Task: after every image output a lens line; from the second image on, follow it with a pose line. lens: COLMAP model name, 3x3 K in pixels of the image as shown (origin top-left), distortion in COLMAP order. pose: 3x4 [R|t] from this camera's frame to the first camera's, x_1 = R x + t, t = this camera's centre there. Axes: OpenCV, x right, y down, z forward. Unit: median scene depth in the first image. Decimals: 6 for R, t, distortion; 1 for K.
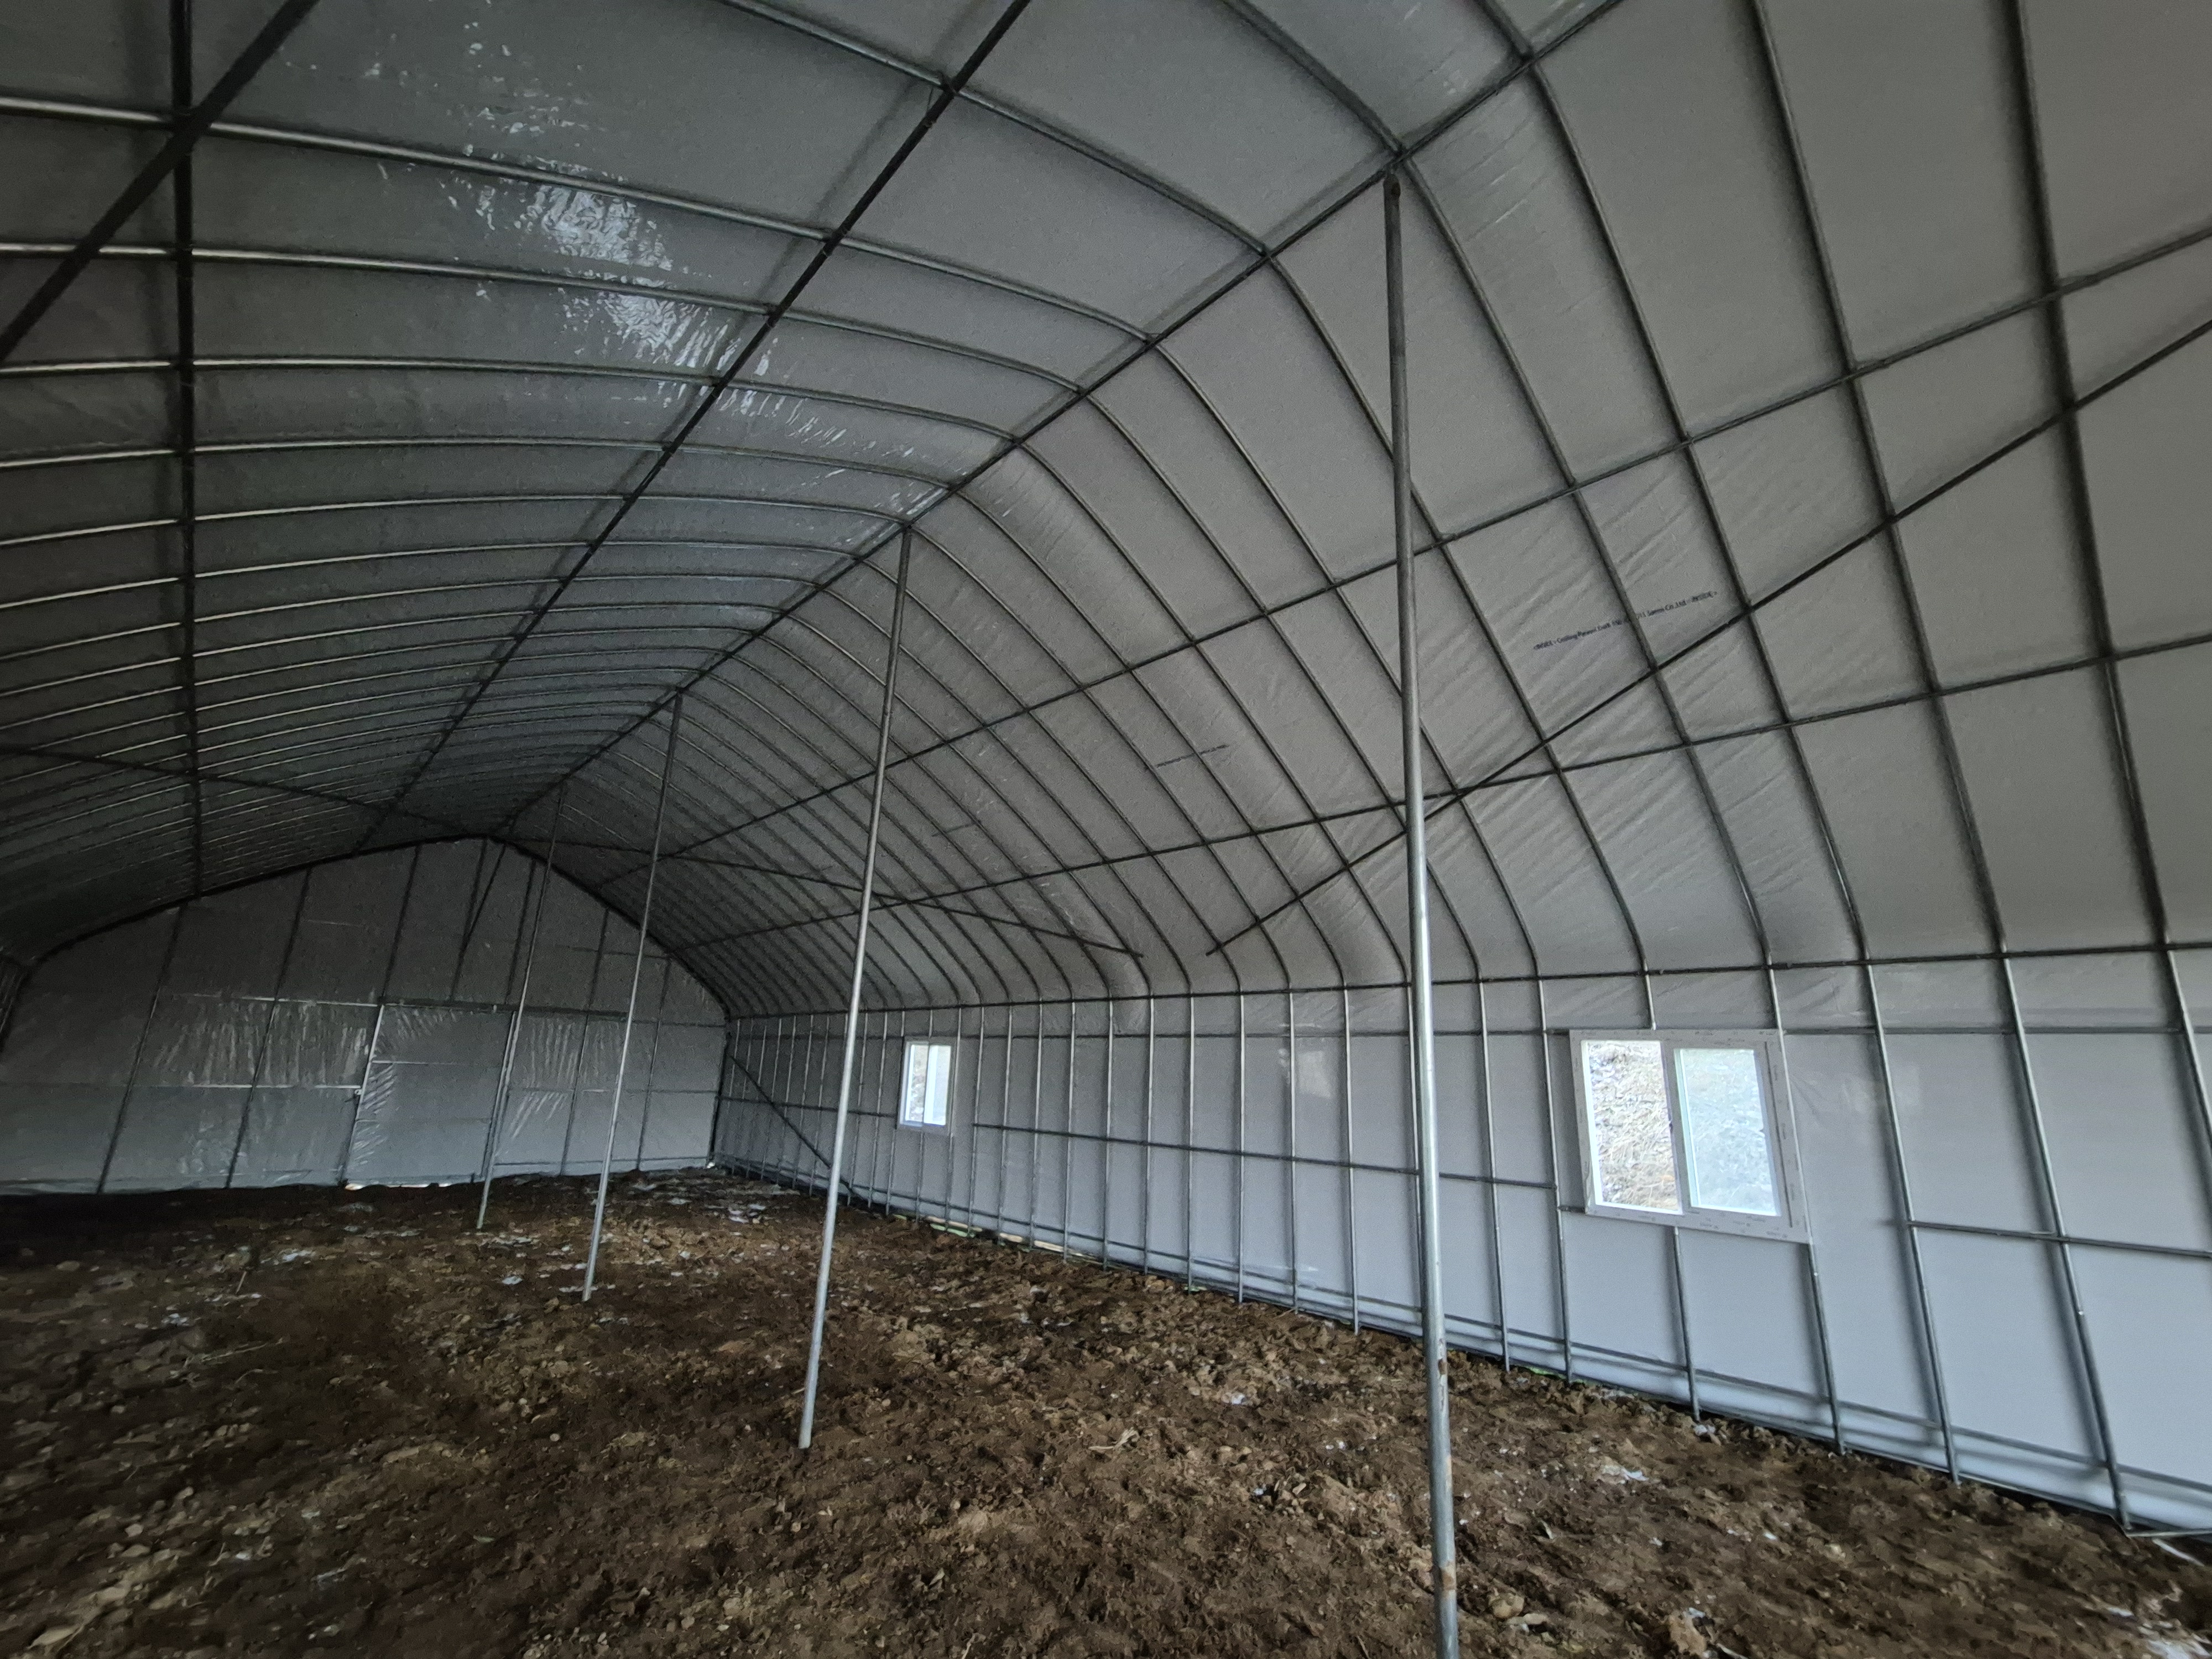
lens RADIAL K [[893.0, 0, 1099.5], [0, 893.0, 862.1], [0, 0, 1]] dist [0.020339, -0.018488]
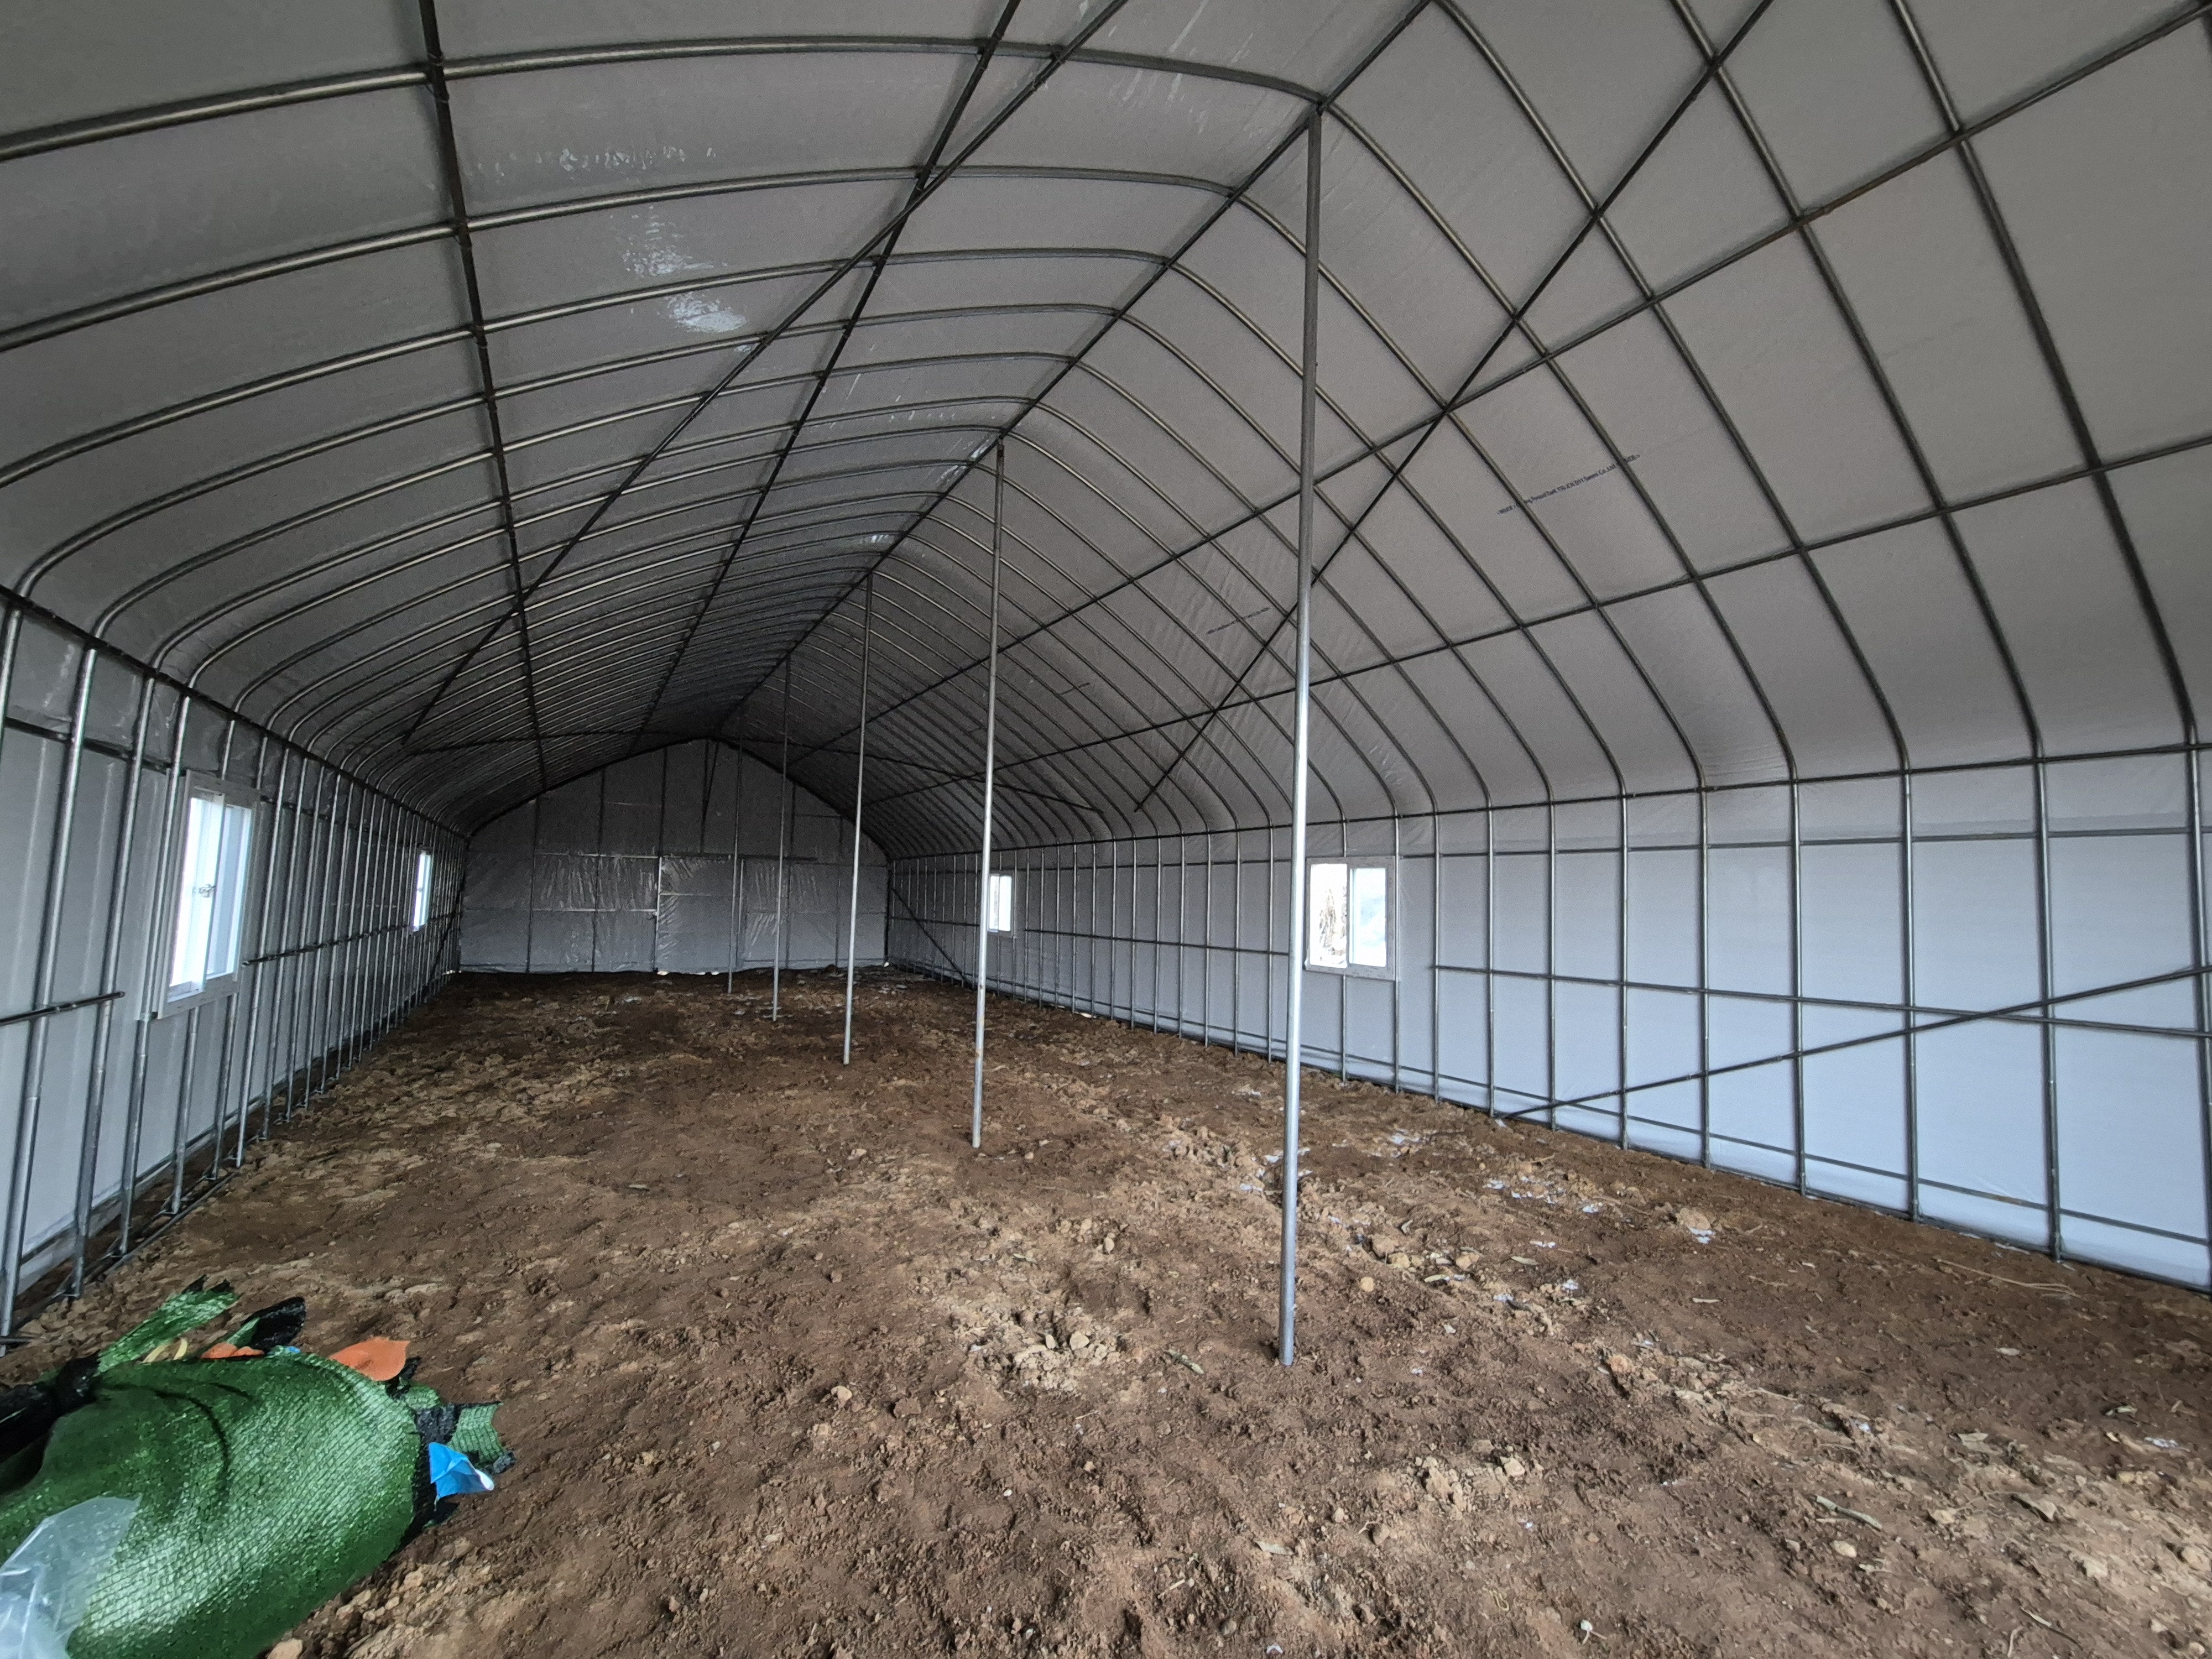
lens RADIAL K [[898.4, 0, 1106.0], [0, 898.4, 829.5], [0, 0, 1]] dist [-0.000721, 0.000463]
pose [[0.974120, -0.036574, -0.223053, 0.280006], [0.070519, 0.986742, 0.146176, -0.060342], [0.214749, -0.158123, 0.963784, -0.302956]]
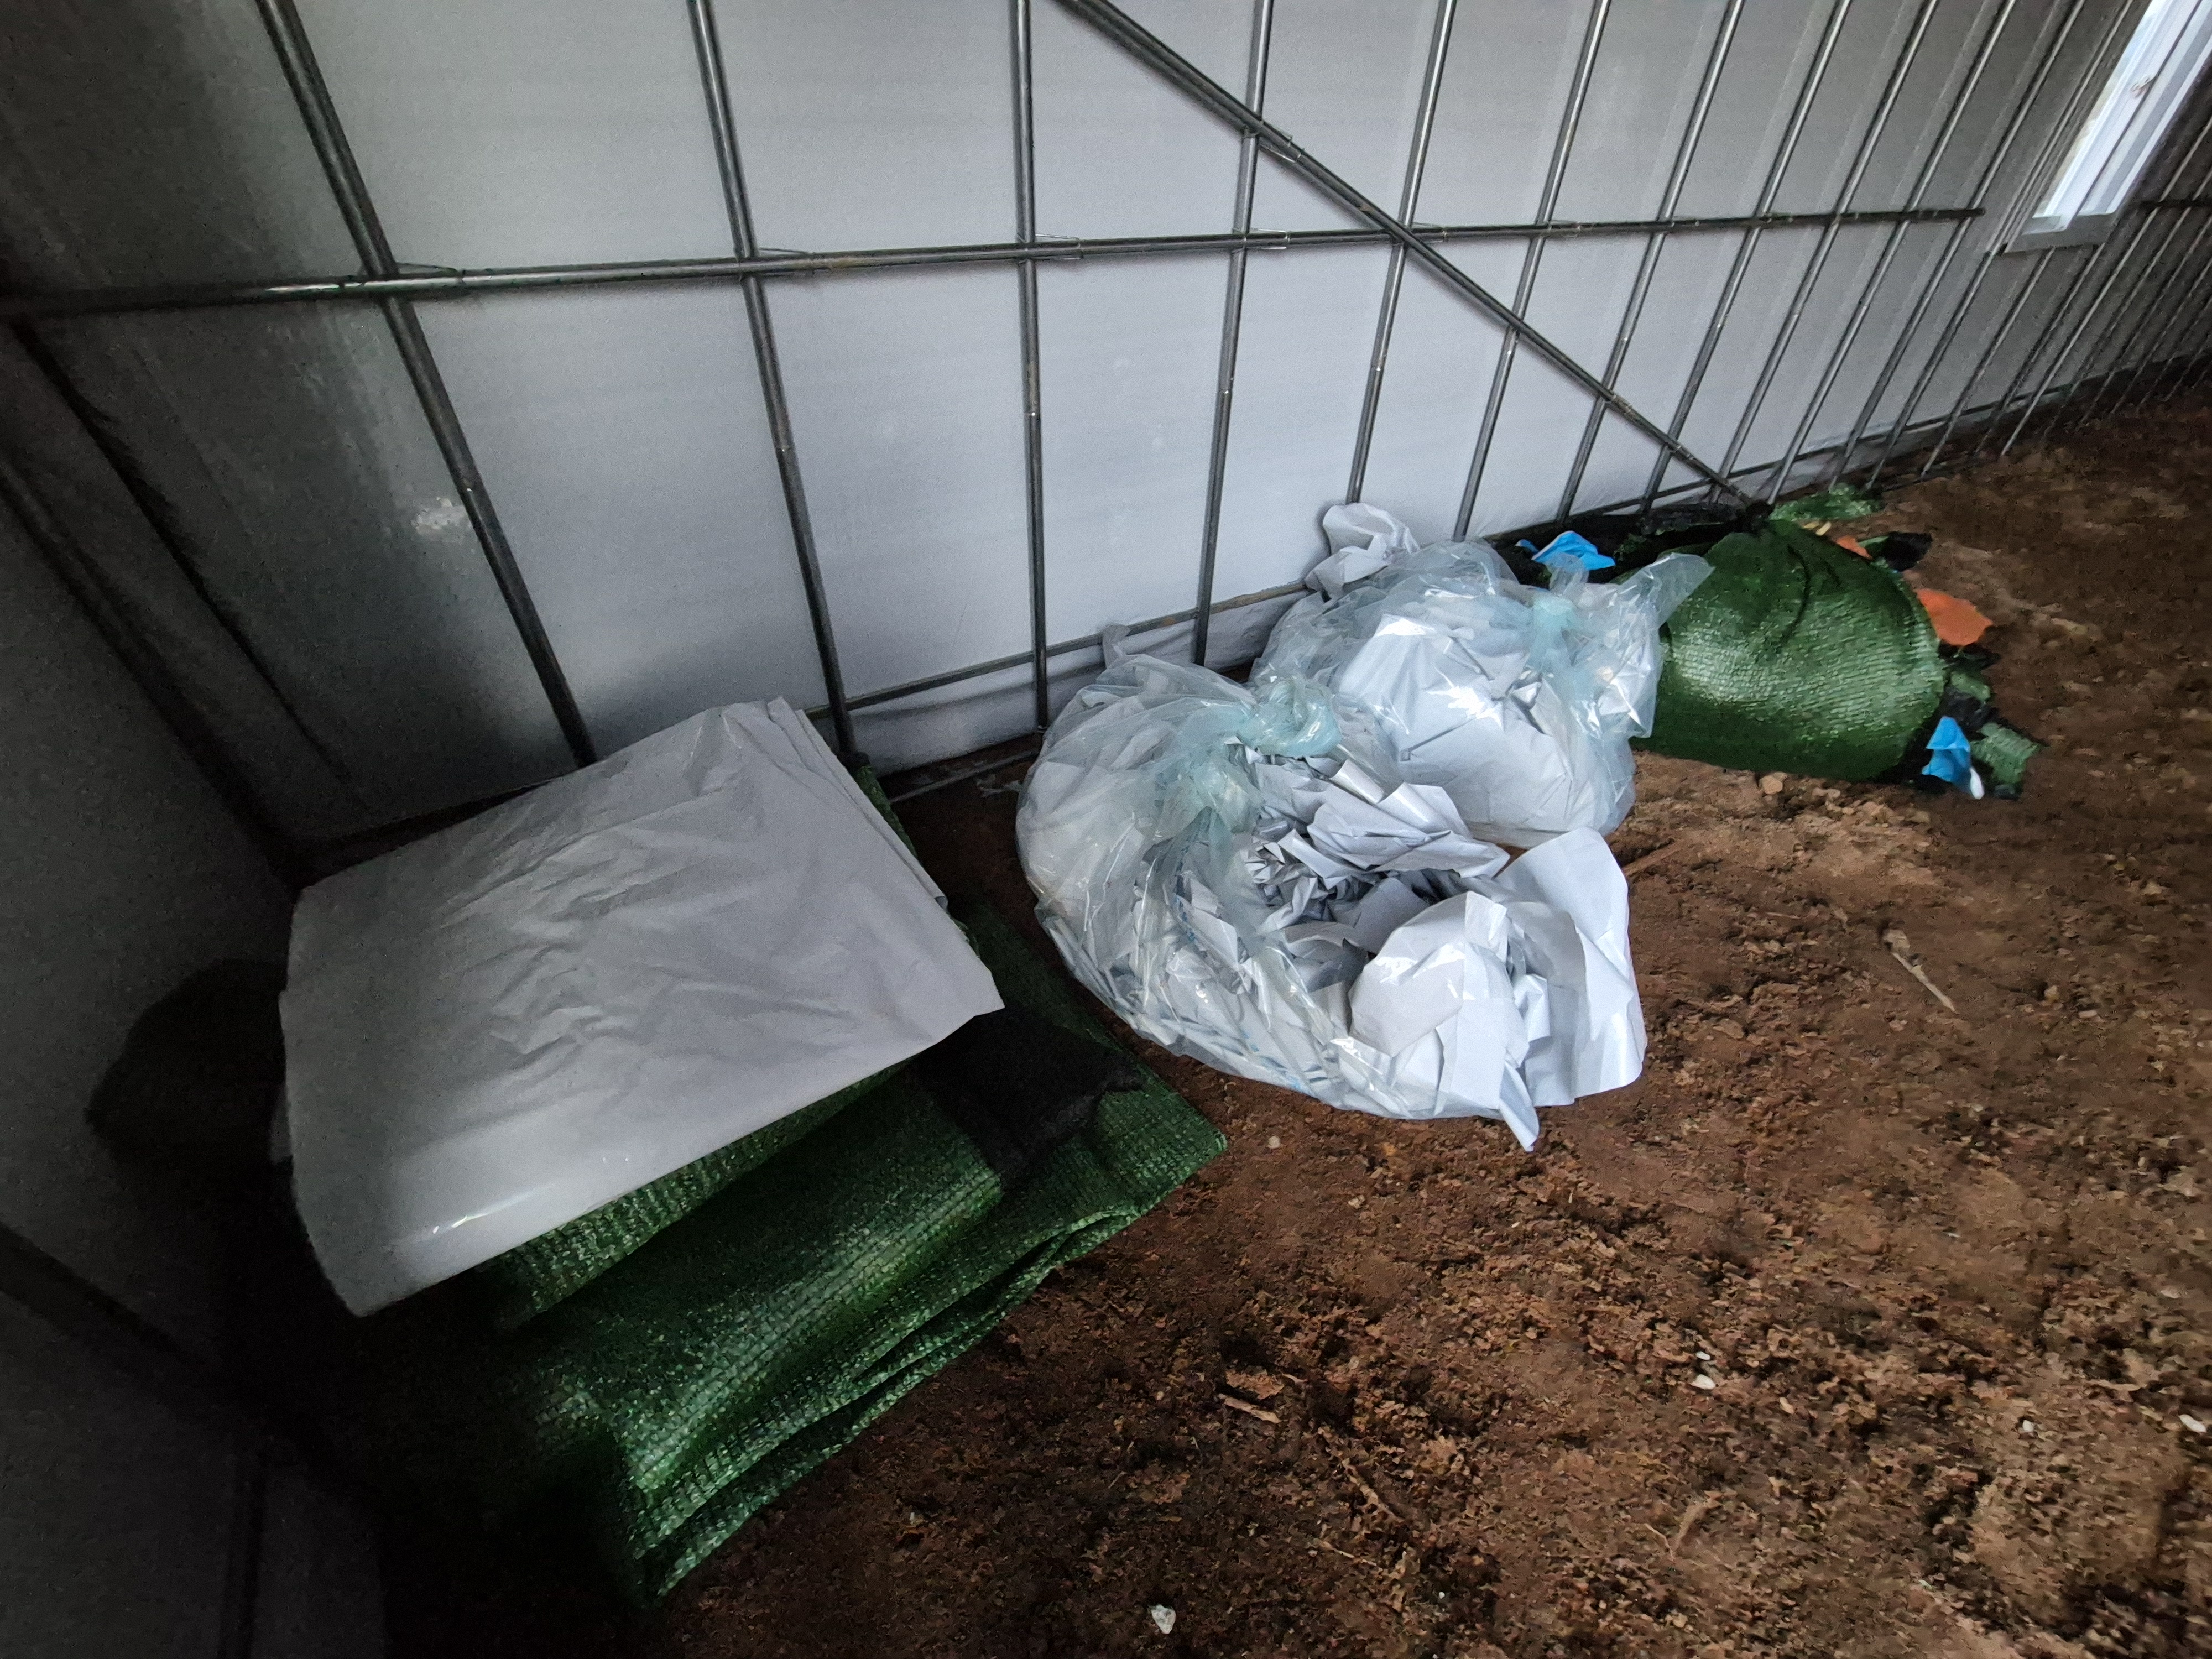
lens RADIAL K [[900.1, 0, 1110.3], [0, 900.1, 832.5], [0, 0, 1]] dist [-0.000711, 0.000110]
pose [[-0.205273, 0.580733, -0.787790, 0.293621], [0.204948, 0.812591, 0.545612, -0.042180], [0.957005, -0.049456, -0.285823, -0.292635]]
